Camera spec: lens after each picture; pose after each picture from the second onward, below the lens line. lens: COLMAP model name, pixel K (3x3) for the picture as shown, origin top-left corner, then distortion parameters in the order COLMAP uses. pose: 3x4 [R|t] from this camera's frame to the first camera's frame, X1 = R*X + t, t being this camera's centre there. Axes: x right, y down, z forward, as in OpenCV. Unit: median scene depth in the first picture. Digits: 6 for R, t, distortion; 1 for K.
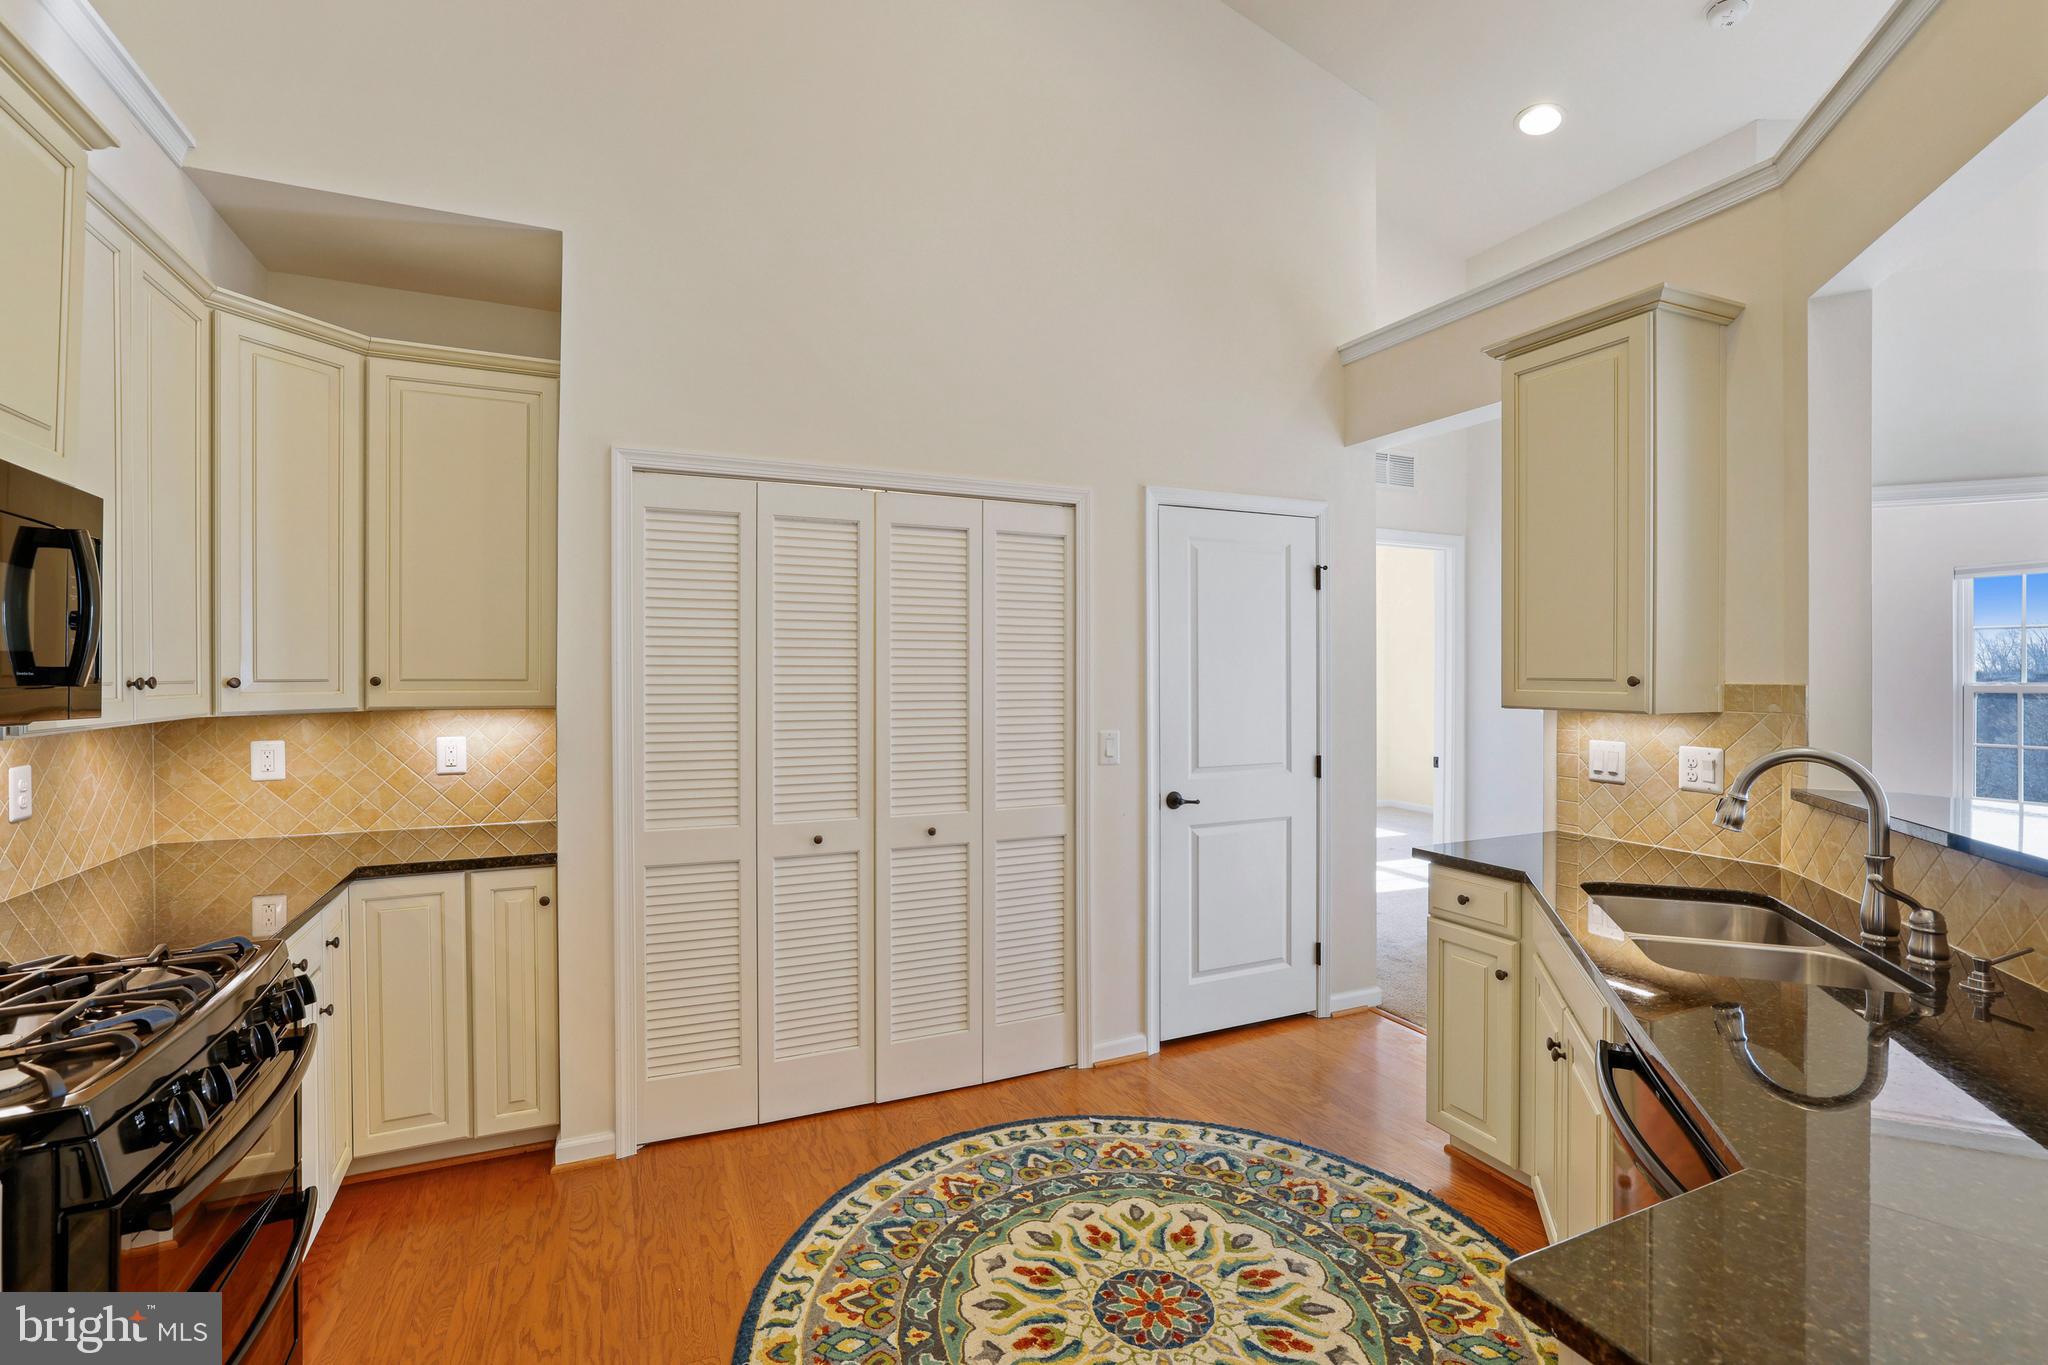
lens RADIAL K [[951.7, 0, 1017.8], [0, 951.7, 680.5], [0, 0, 1]] dist [-0.000370, -0.000059]
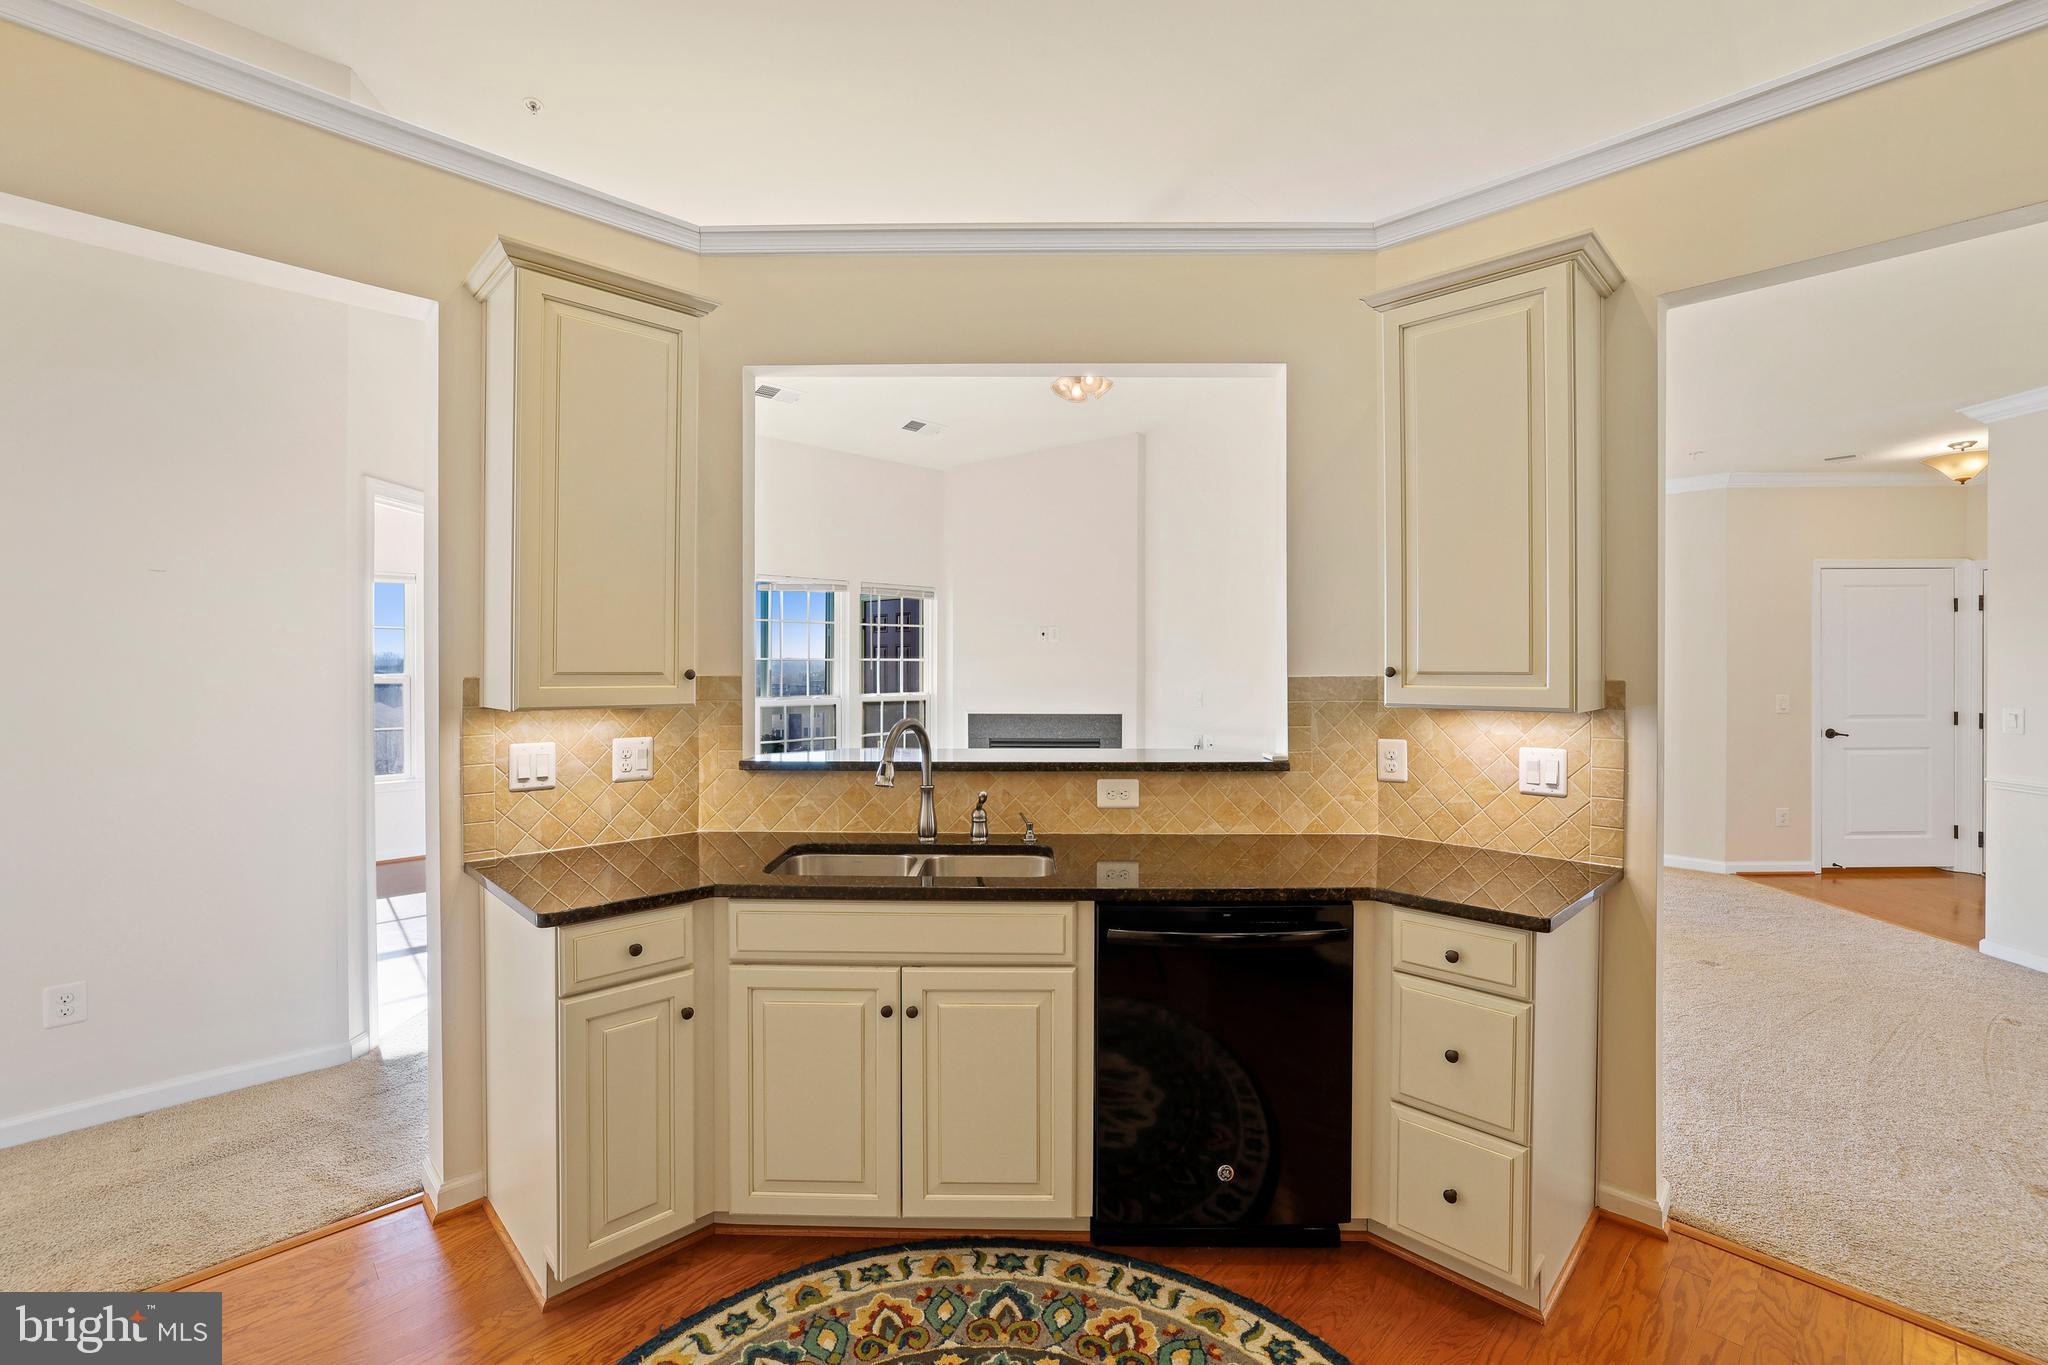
lens RADIAL K [[890.1, 0, 1009.1], [0, 890.1, 669.9], [0, 0, 1]] dist [0.001712, 0.000116]
pose [[-0.352763, -0.005108, 0.935699, -0.324156], [0.001278, 0.999982, 0.005941, -0.009399], [-0.935712, 0.003292, -0.352750, 0.908545]]
